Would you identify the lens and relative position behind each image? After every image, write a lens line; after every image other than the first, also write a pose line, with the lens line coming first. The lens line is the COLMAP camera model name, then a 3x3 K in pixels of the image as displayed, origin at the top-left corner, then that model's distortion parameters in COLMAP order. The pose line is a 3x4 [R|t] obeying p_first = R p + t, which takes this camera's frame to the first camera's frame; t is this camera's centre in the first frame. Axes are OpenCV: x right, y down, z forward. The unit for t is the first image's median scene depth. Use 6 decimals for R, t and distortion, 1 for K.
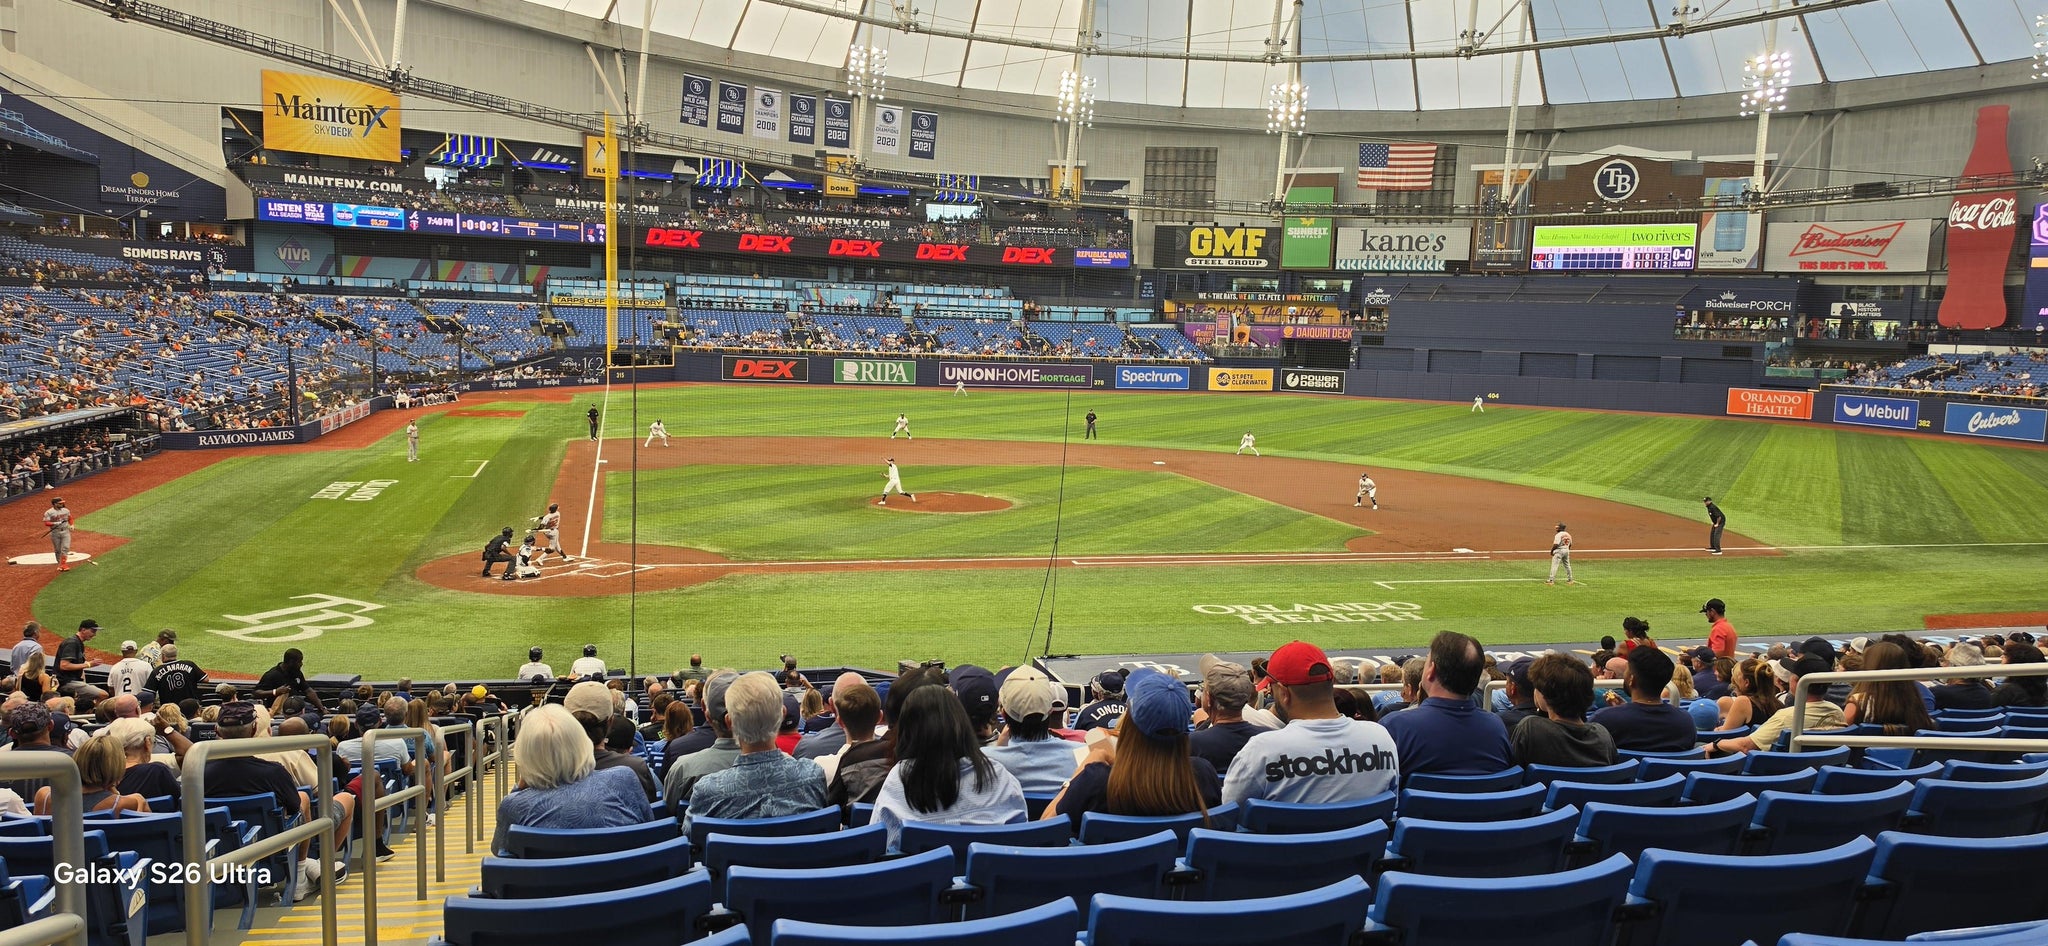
lens RADIAL K [[1403.7, 0, 1015.2], [0, 1403.7, 499.1], [0, 0, 1]] dist [0.107247, -0.159324]
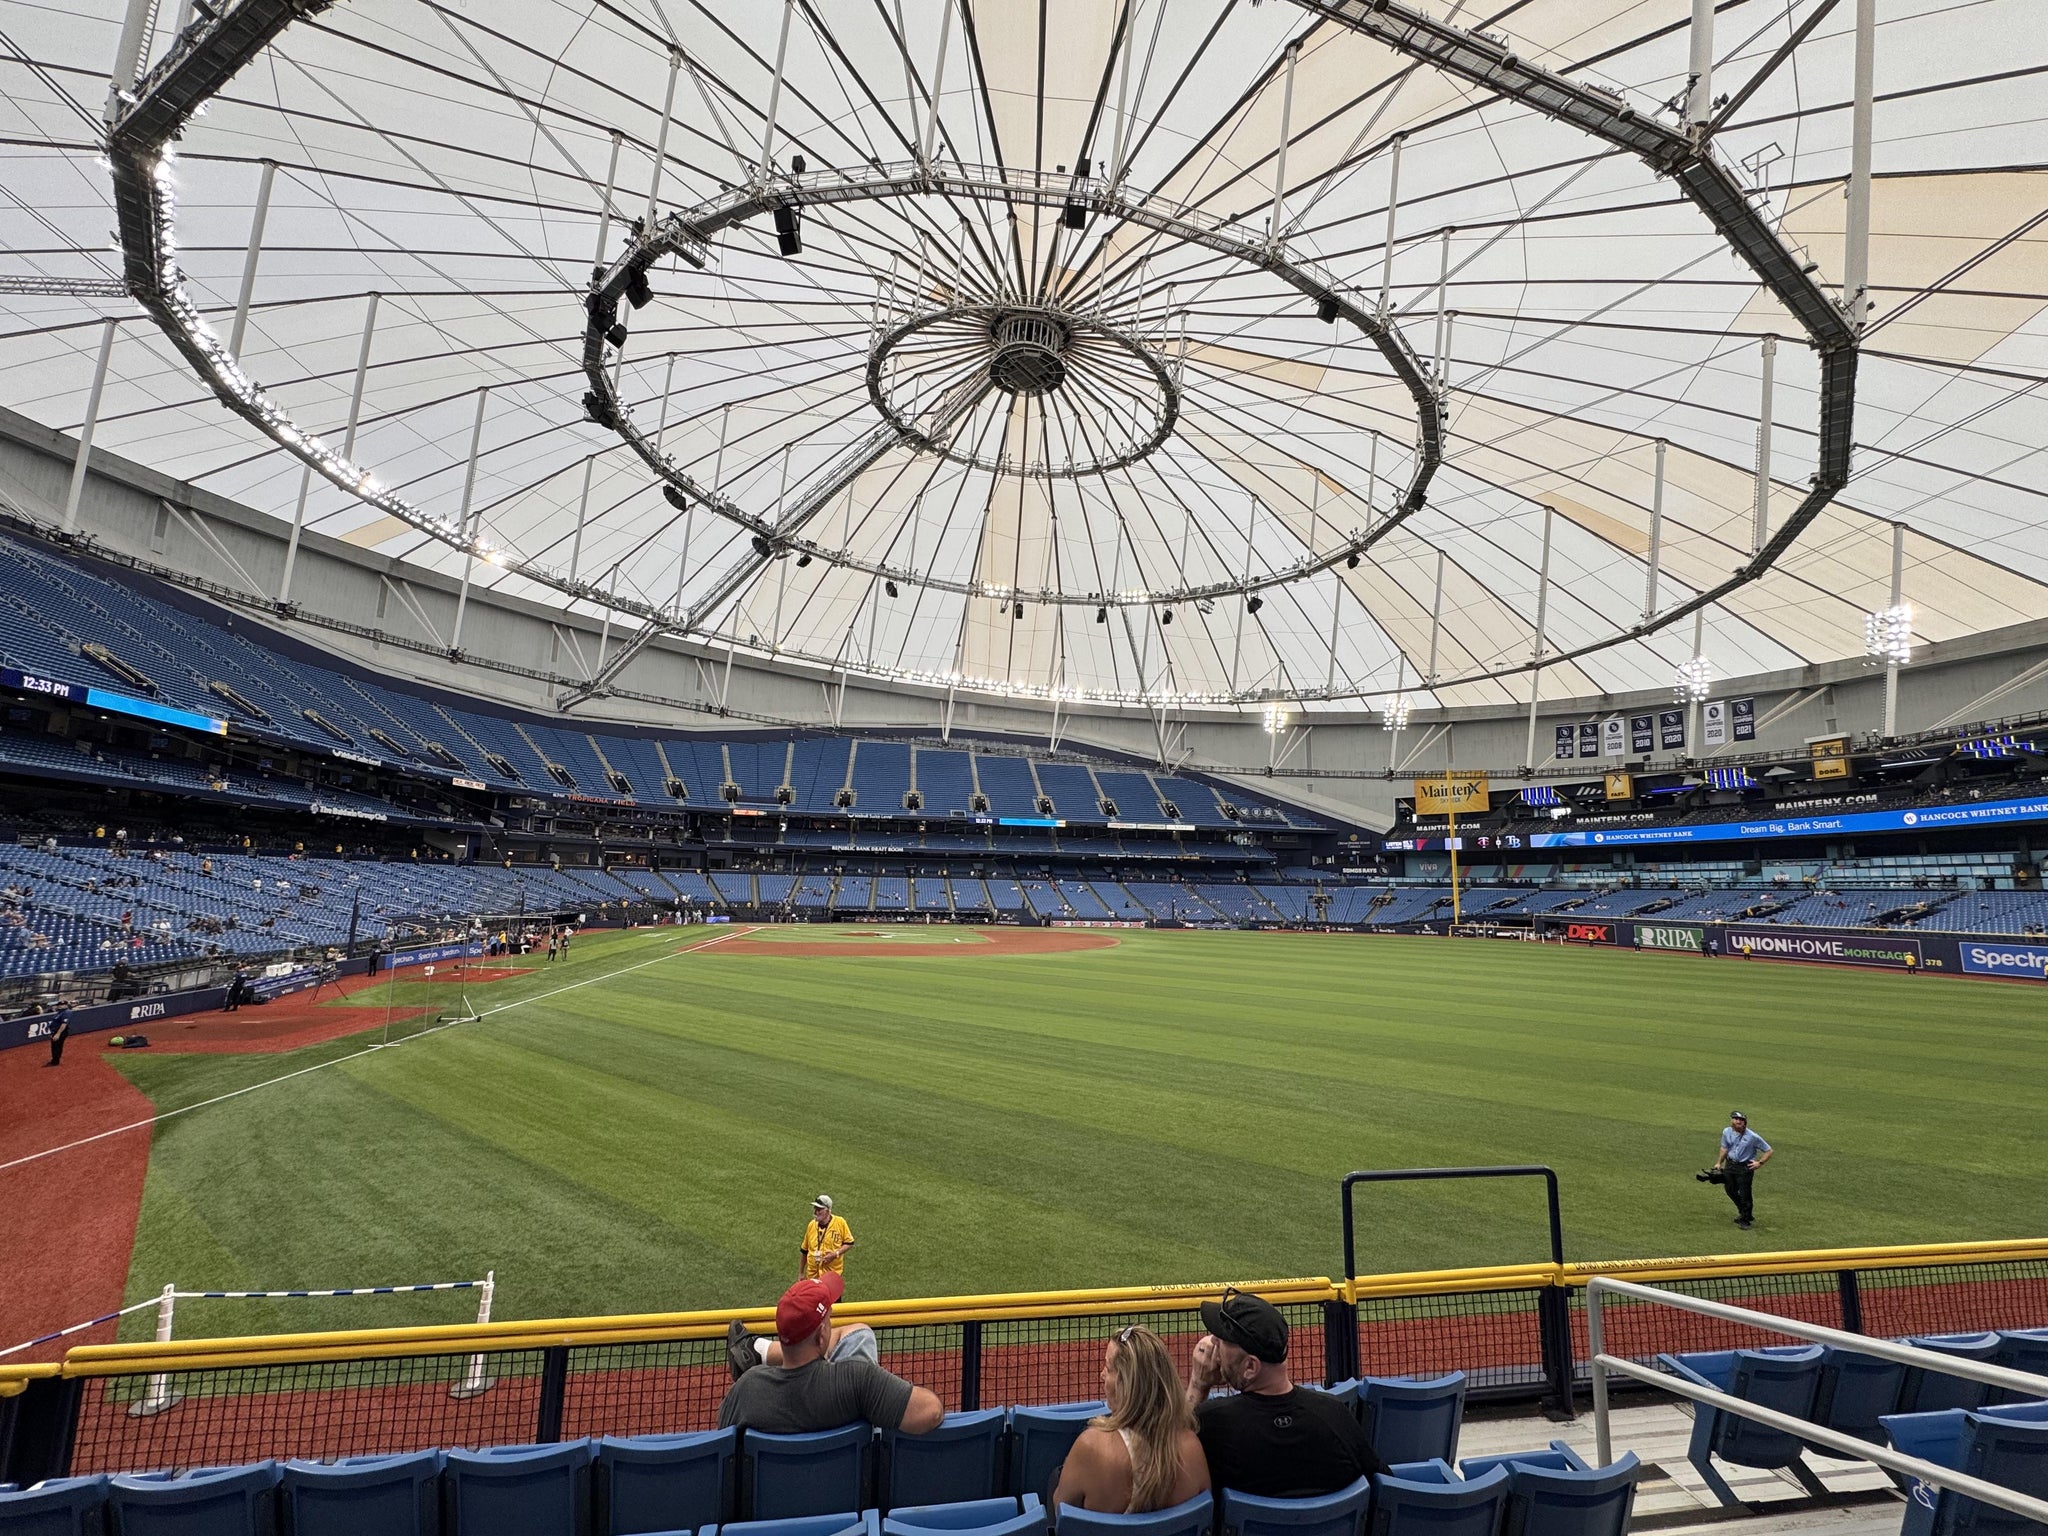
lens RADIAL K [[811.4, 0, 1028.7], [0, 811.4, 766.0], [0, 0, 1]] dist [-0.003016, 0.000231]
pose [[-0.103486, -0.181907, -0.977855, 0.593073], [-0.147484, 0.975072, -0.165781, -0.041411], [0.983636, 0.127062, -0.127735, 0.554200]]
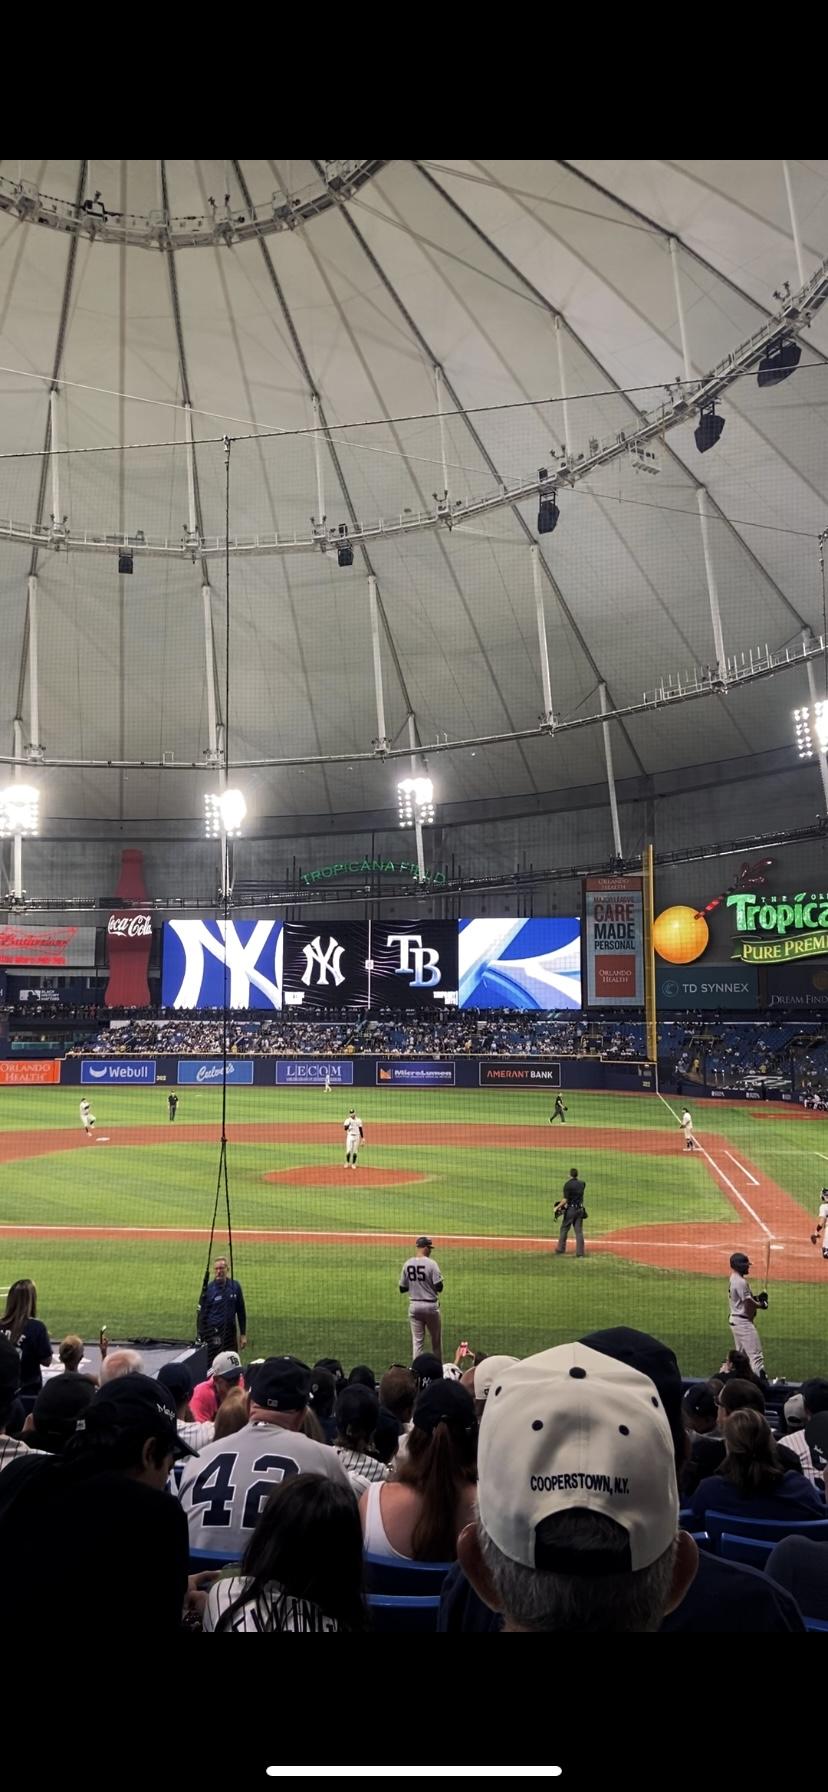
lens RADIAL K [[1268.5, 0, 413.0], [0, 1268.5, 889.0], [0, 0, 1]] dist [0.128346, -0.130640]
pose [[0.418065, 0.082819, 0.904634, -0.285175], [0.121464, 0.981797, -0.146016, -0.018607], [-0.900260, 0.170925, 0.400395, 0.220504]]
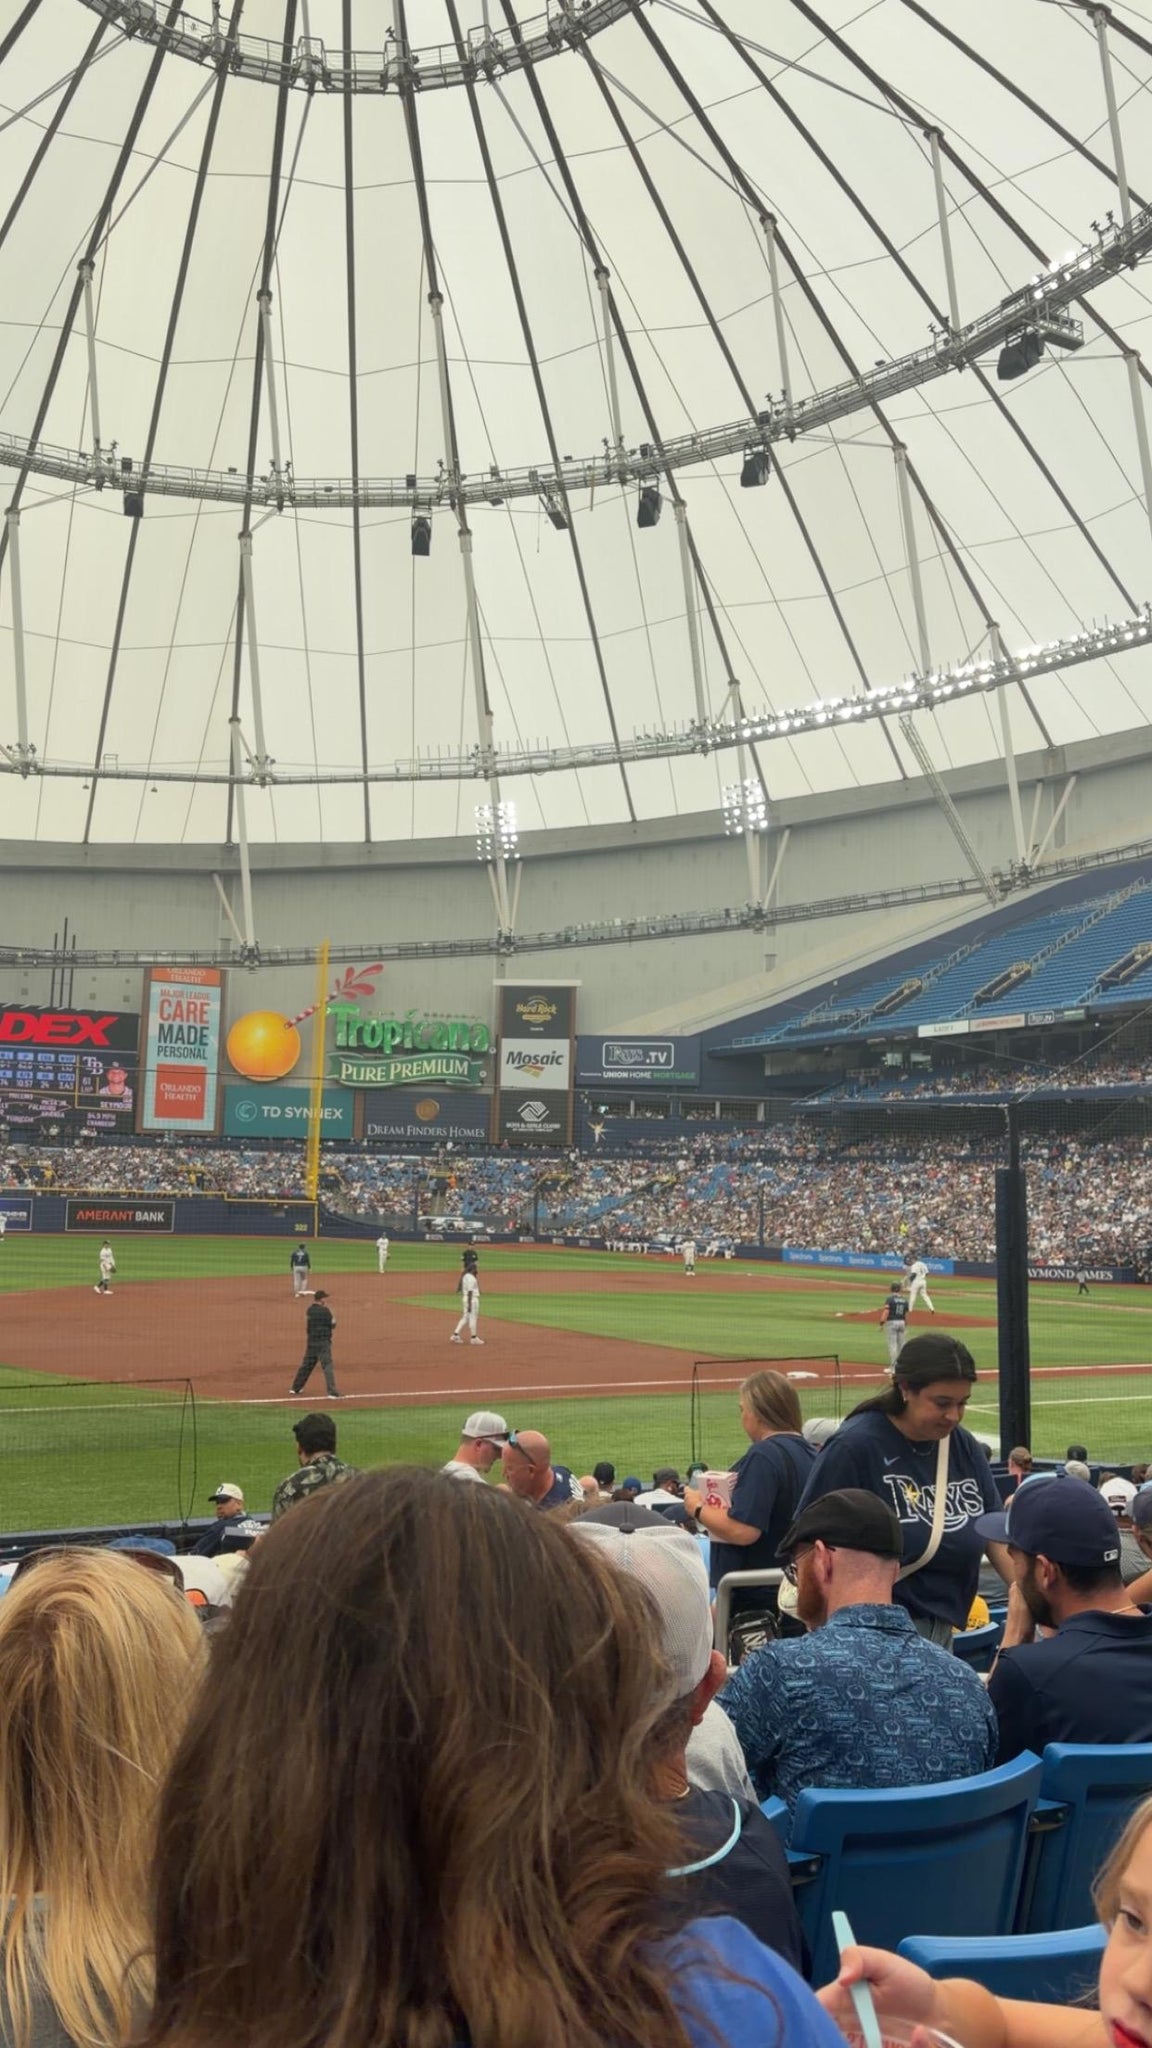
lens RADIAL K [[1585.9, 0, 575.2], [0, 1585.9, 1015.9], [0, 0, 1]] dist [0.082230, -0.135250]
pose [[-0.255167, 0.074038, 0.964058, -0.325423], [0.089102, 0.994622, -0.052802, -0.052220], [-0.962783, 0.072426, -0.260392, 0.517942]]
